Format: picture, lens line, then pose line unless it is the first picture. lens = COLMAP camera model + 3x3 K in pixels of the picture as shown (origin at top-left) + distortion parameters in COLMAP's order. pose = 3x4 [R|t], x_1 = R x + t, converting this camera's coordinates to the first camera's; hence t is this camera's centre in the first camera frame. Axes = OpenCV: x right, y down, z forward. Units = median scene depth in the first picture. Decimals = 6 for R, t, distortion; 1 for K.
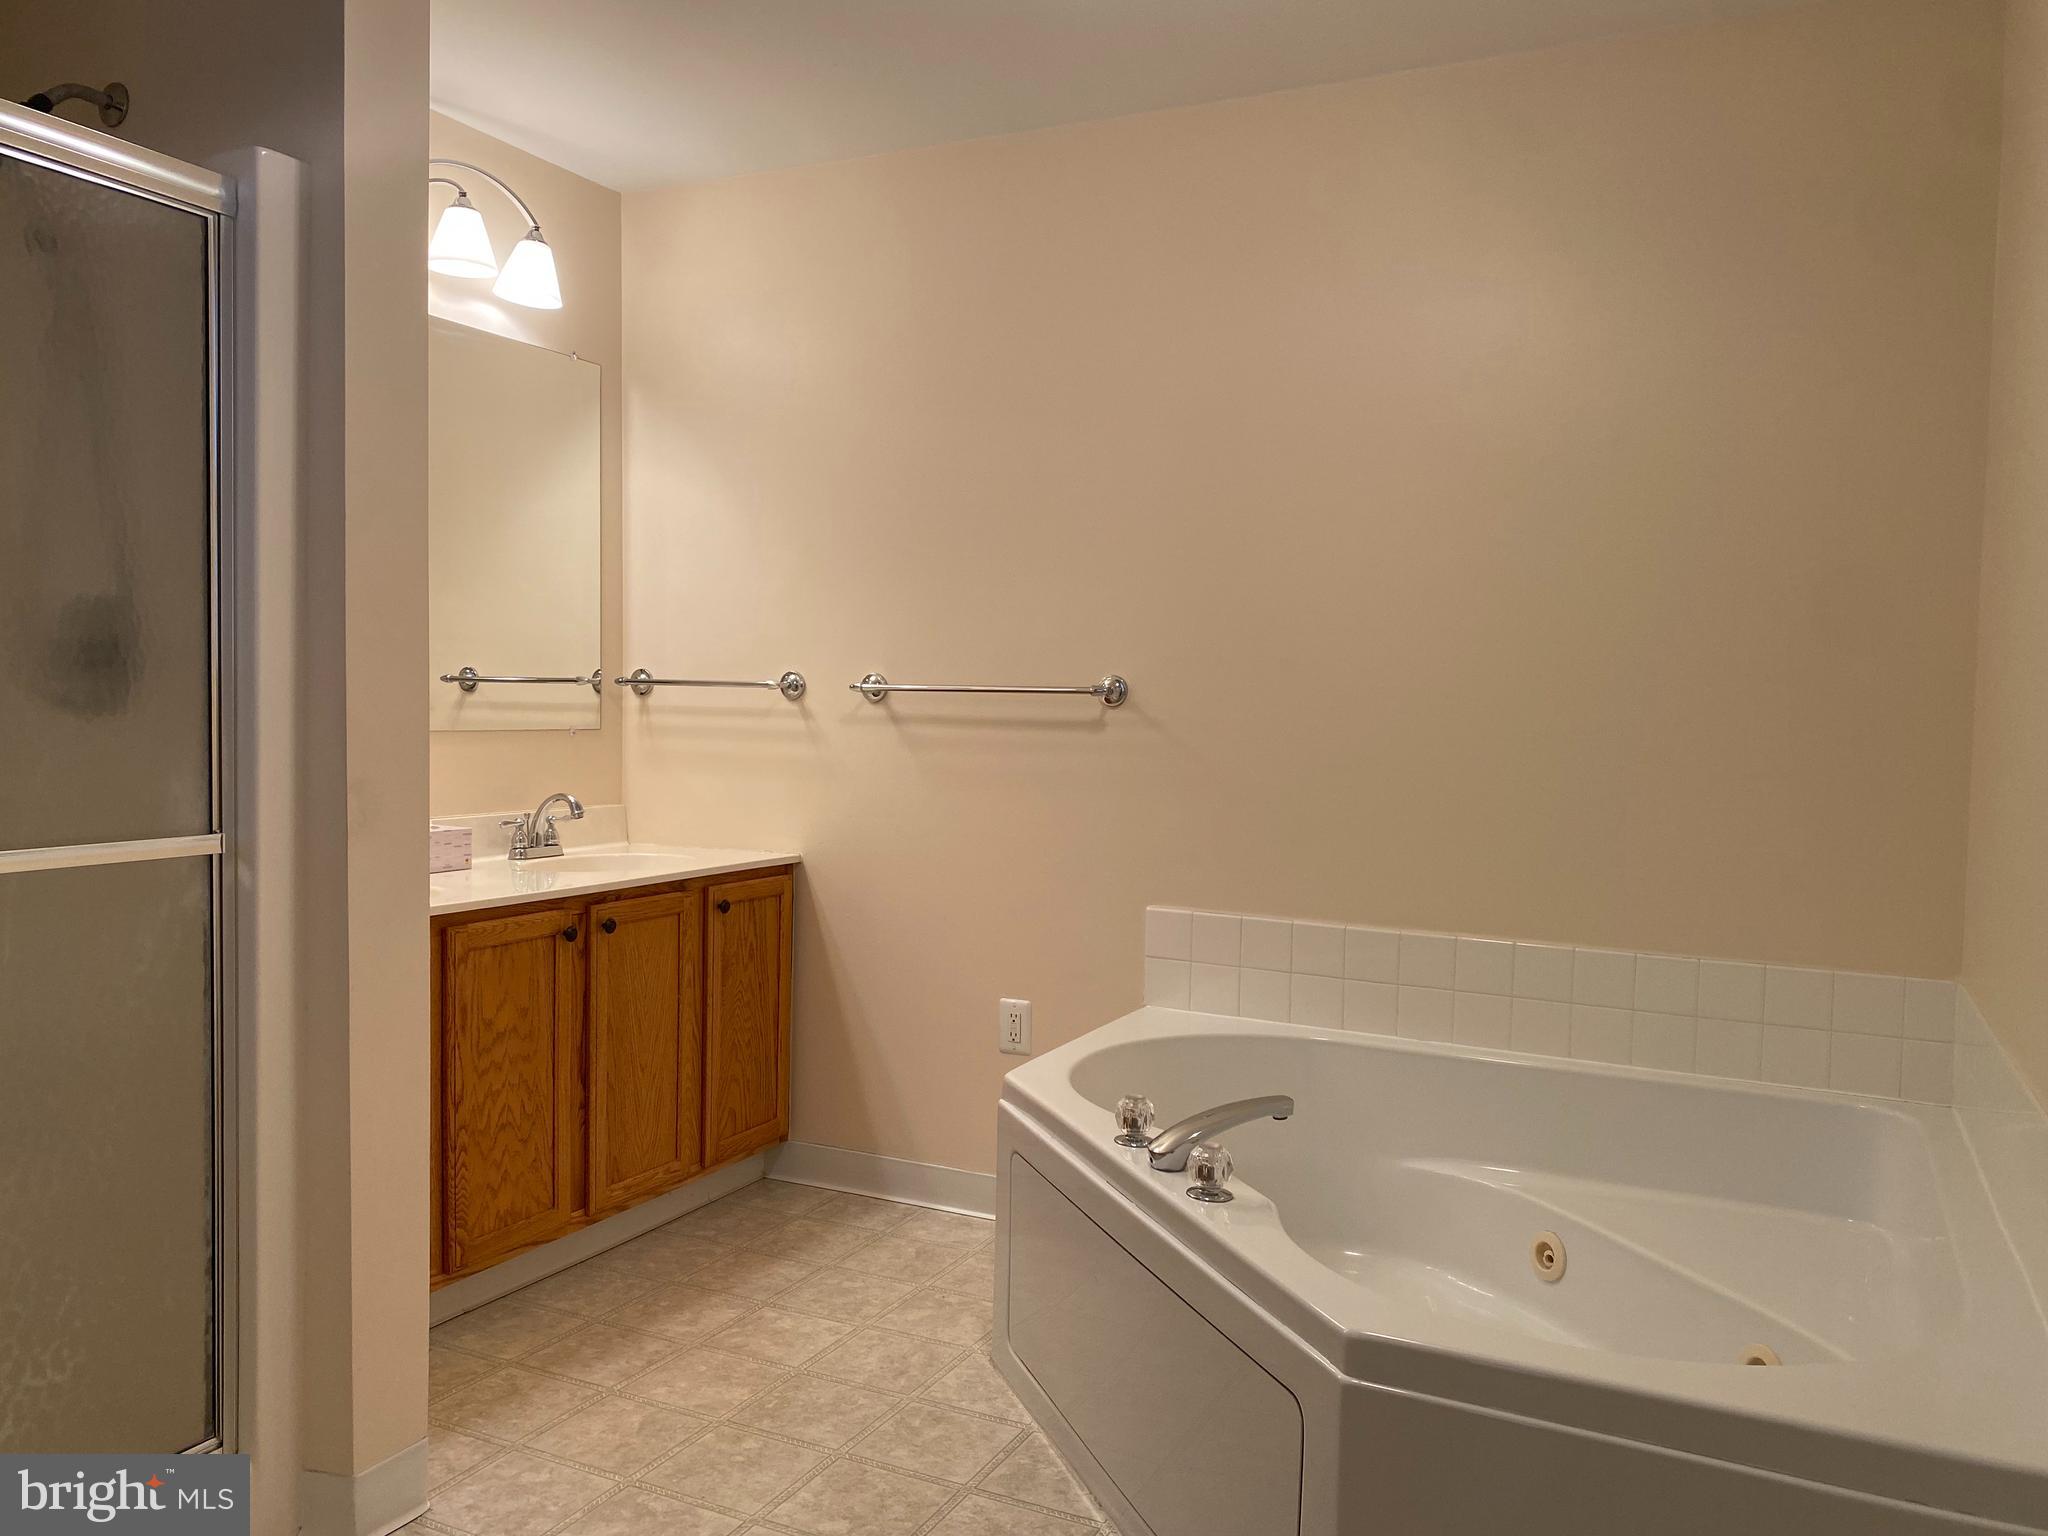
lens RADIAL K [[1527.4, 0, 1019.9], [0, 1527.4, 751.2], [0, 0, 1]] dist [0.045661, -0.080670]
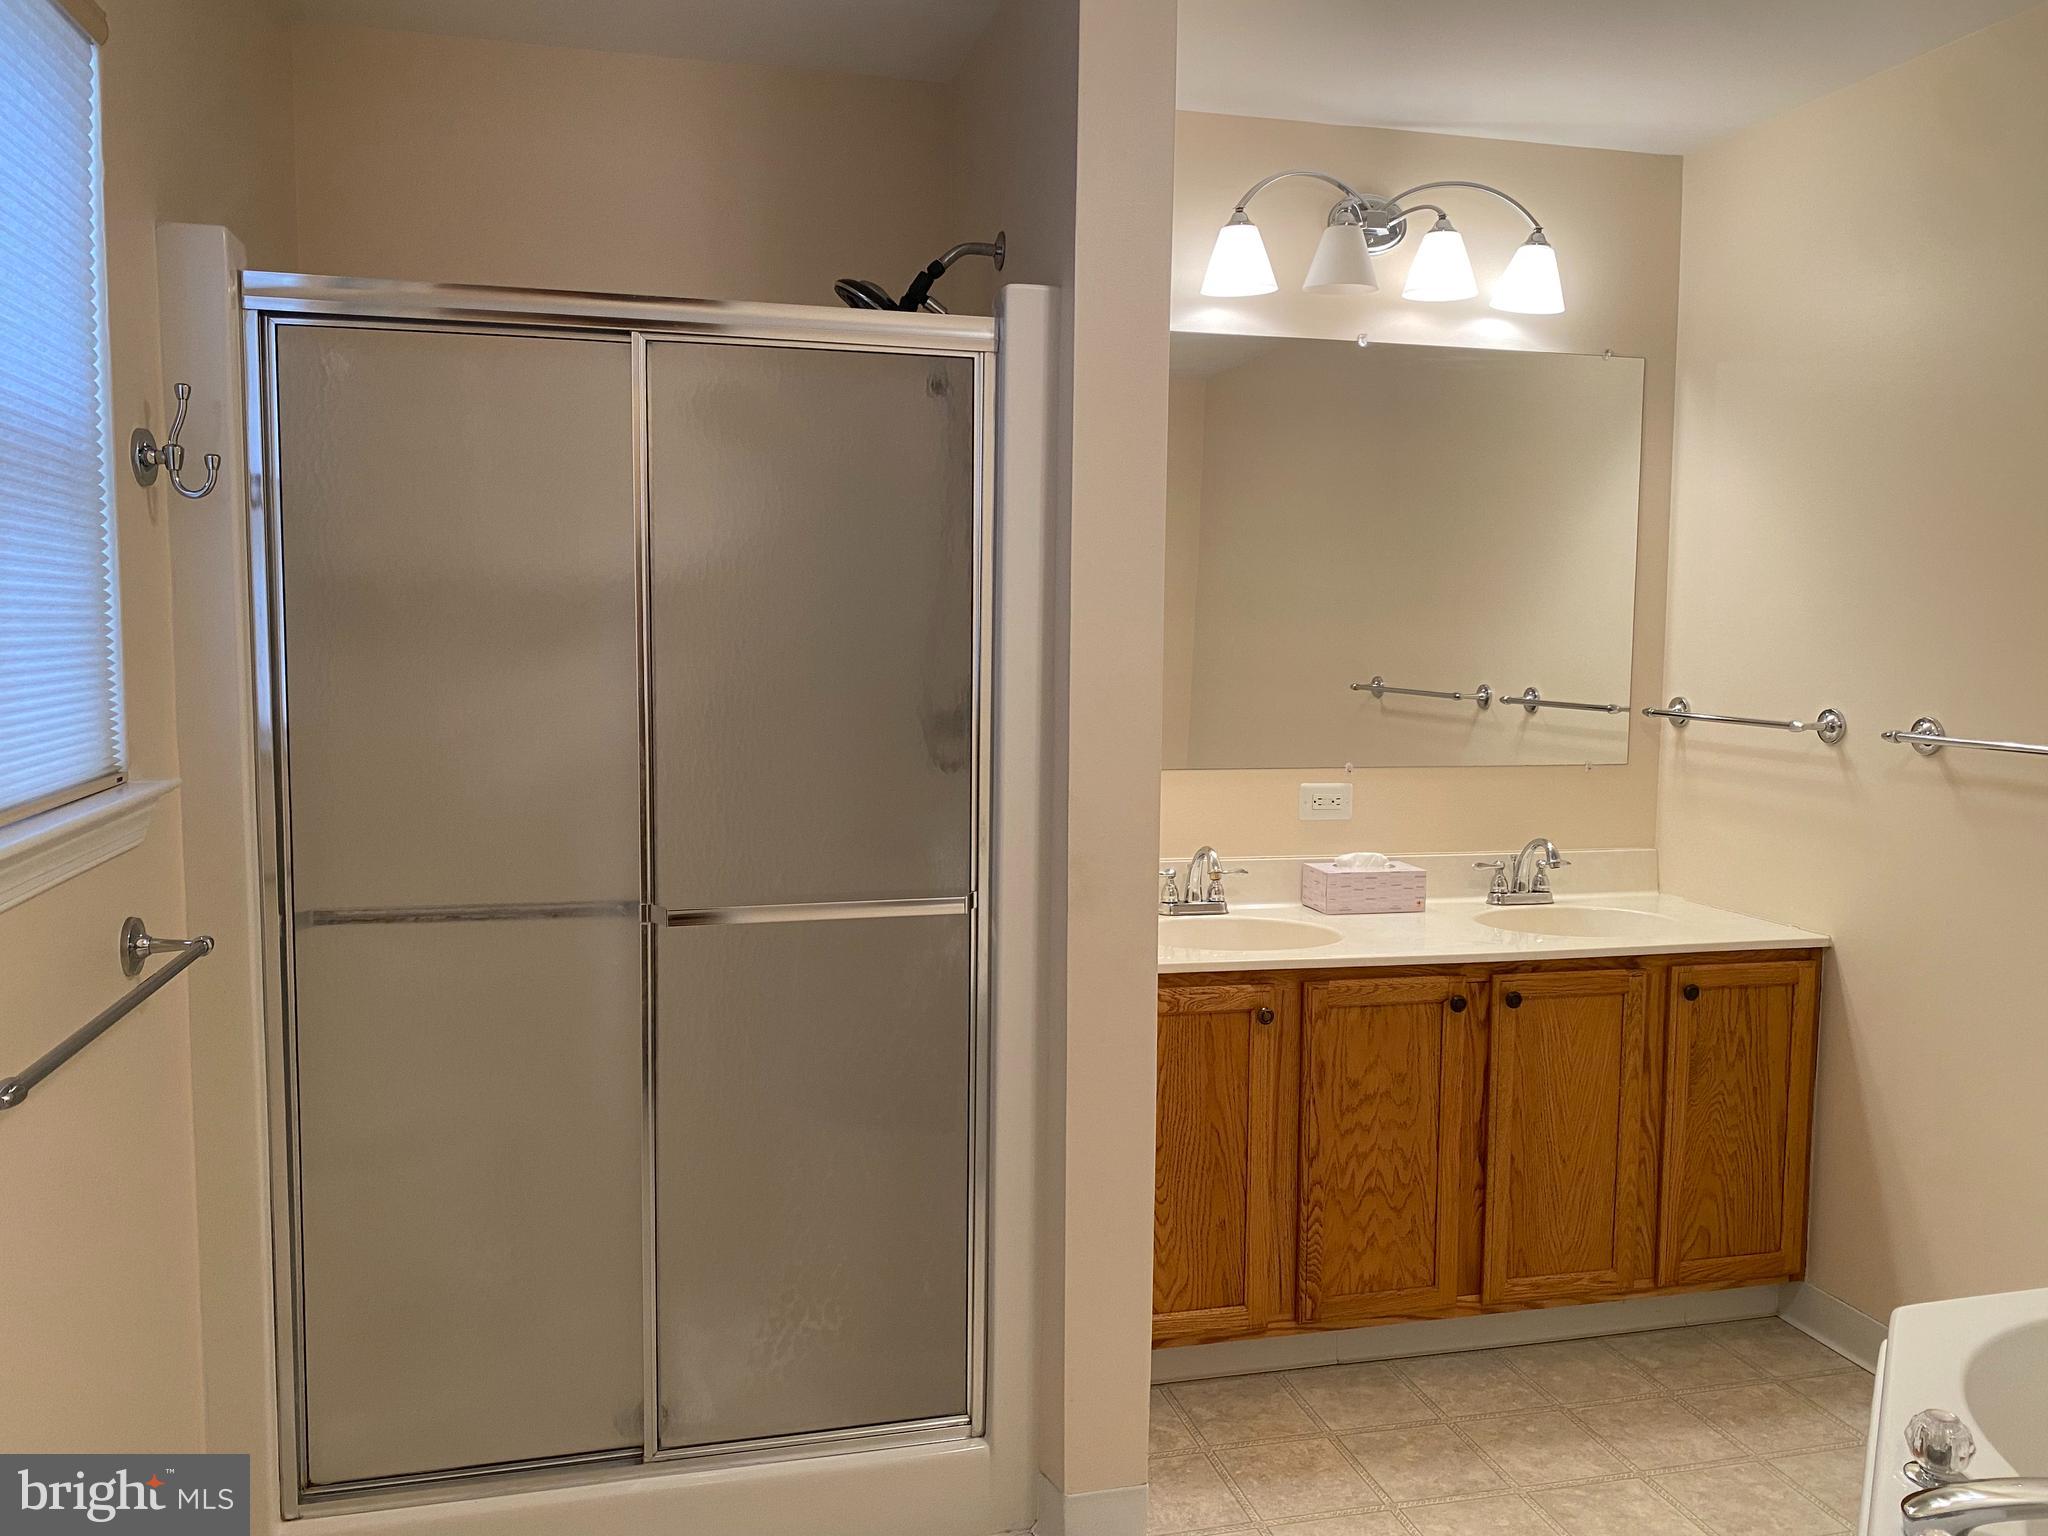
lens RADIAL K [[1544.9, 0, 1024.0], [0, 1544.9, 768.0], [0, 0, 1]] dist [-0.000220, 0.005822]
pose [[0.656292, 0.054670, -0.752524, 0.218559], [-0.027049, 0.998435, 0.048945, -0.058661], [0.754022, -0.011767, 0.656744, 0.176769]]
